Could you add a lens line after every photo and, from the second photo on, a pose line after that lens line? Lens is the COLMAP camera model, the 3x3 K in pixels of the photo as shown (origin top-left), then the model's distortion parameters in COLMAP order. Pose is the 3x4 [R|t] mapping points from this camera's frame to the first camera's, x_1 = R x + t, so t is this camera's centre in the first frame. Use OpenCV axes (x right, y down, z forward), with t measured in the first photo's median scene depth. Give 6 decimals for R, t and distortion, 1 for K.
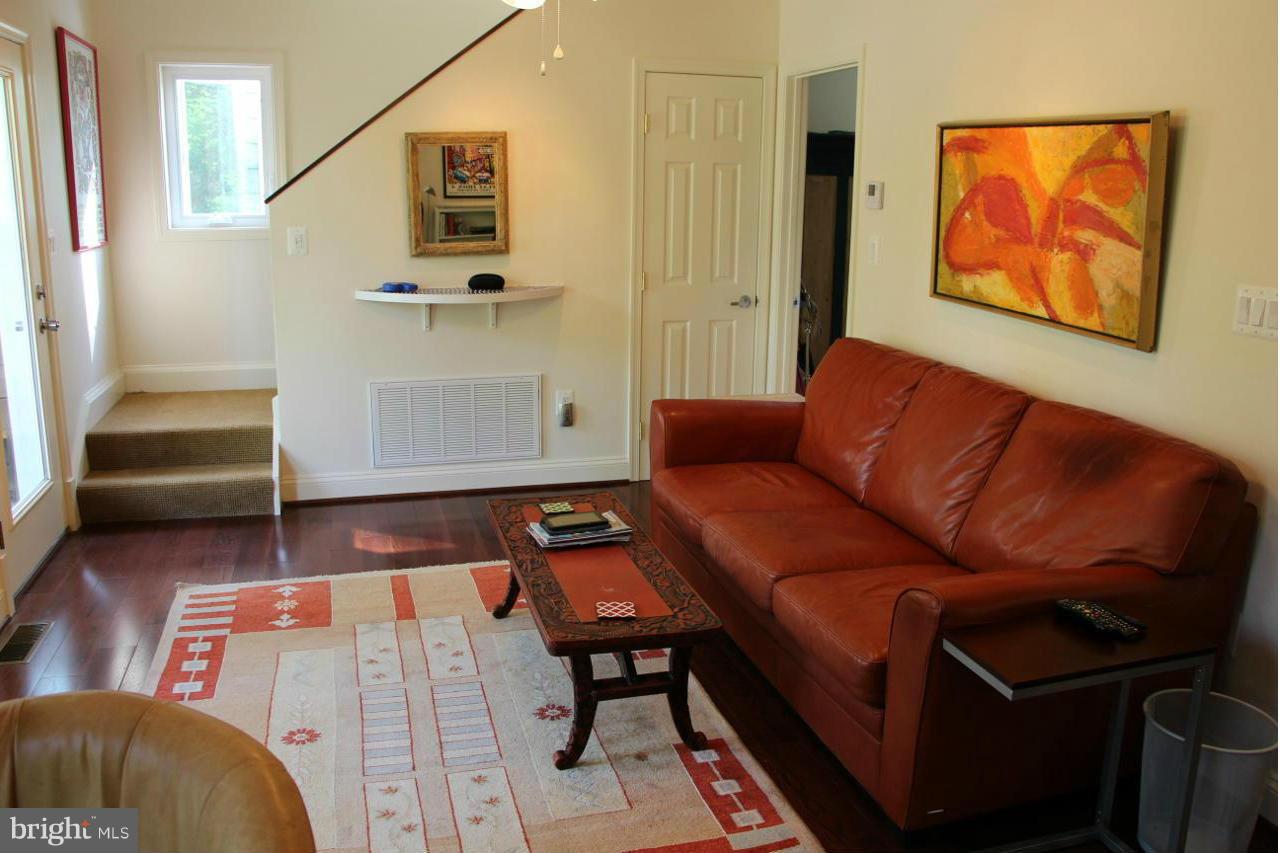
lens RADIAL K [[1051.5, 0, 640.5], [0, 1051.5, 431.1], [0, 0, 1]] dist [-0.149854, 0.060423]
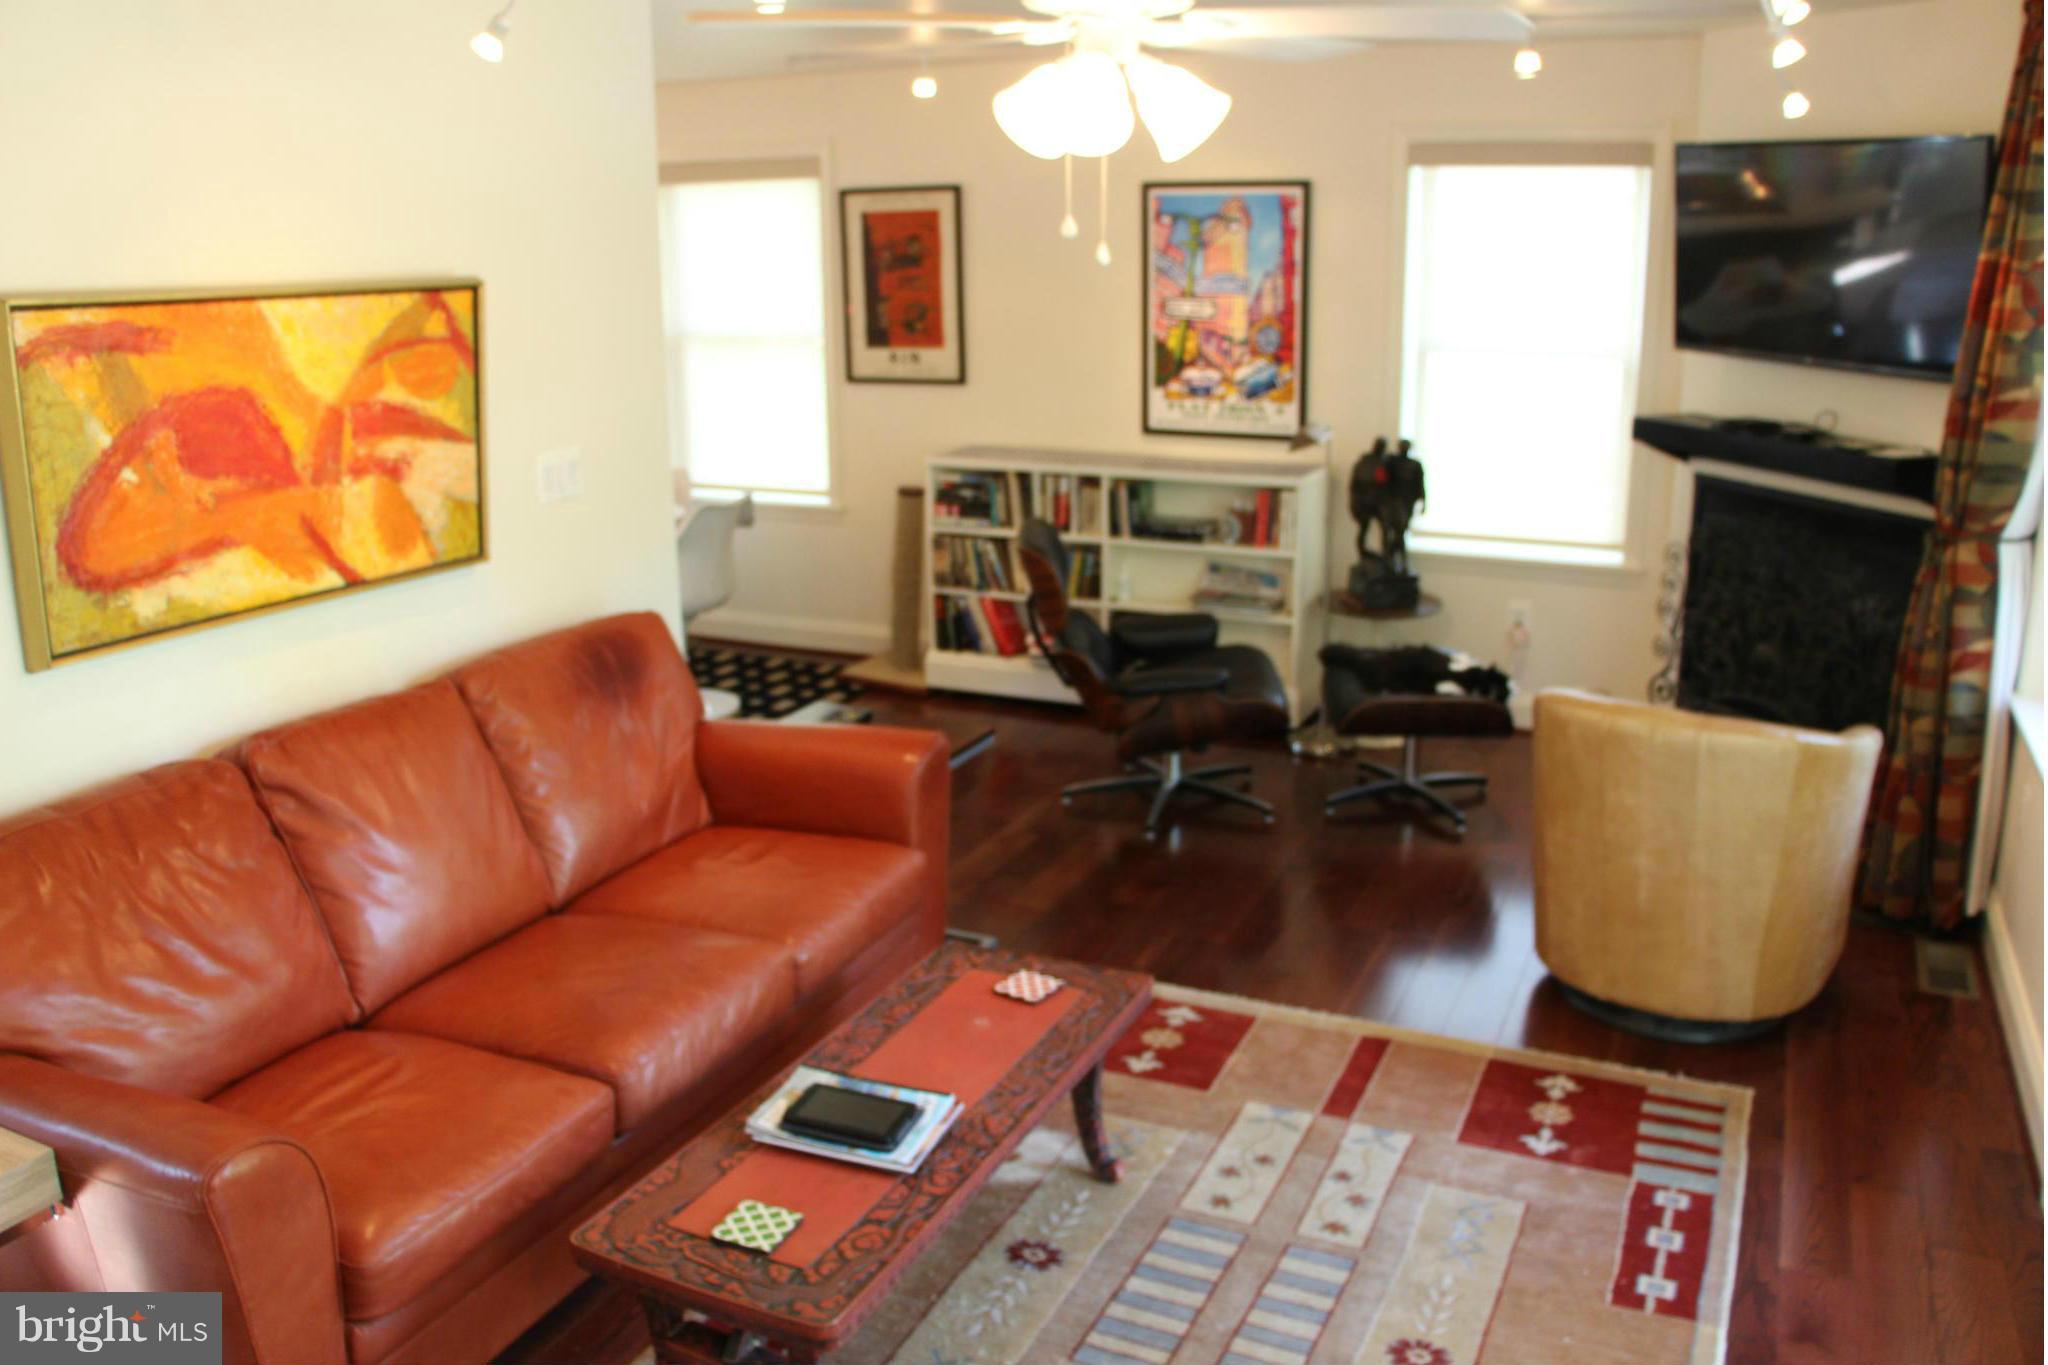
lens RADIAL K [[1682.4, 0, 1026.1], [0, 1682.4, 682.6], [0, 0, 1]] dist [-0.149854, 0.060423]
pose [[-0.766833, -0.174219, 0.617750, -0.612269], [0.147966, 0.888549, 0.434266, -0.451821], [-0.624558, 0.424416, -0.655590, 1.455808]]
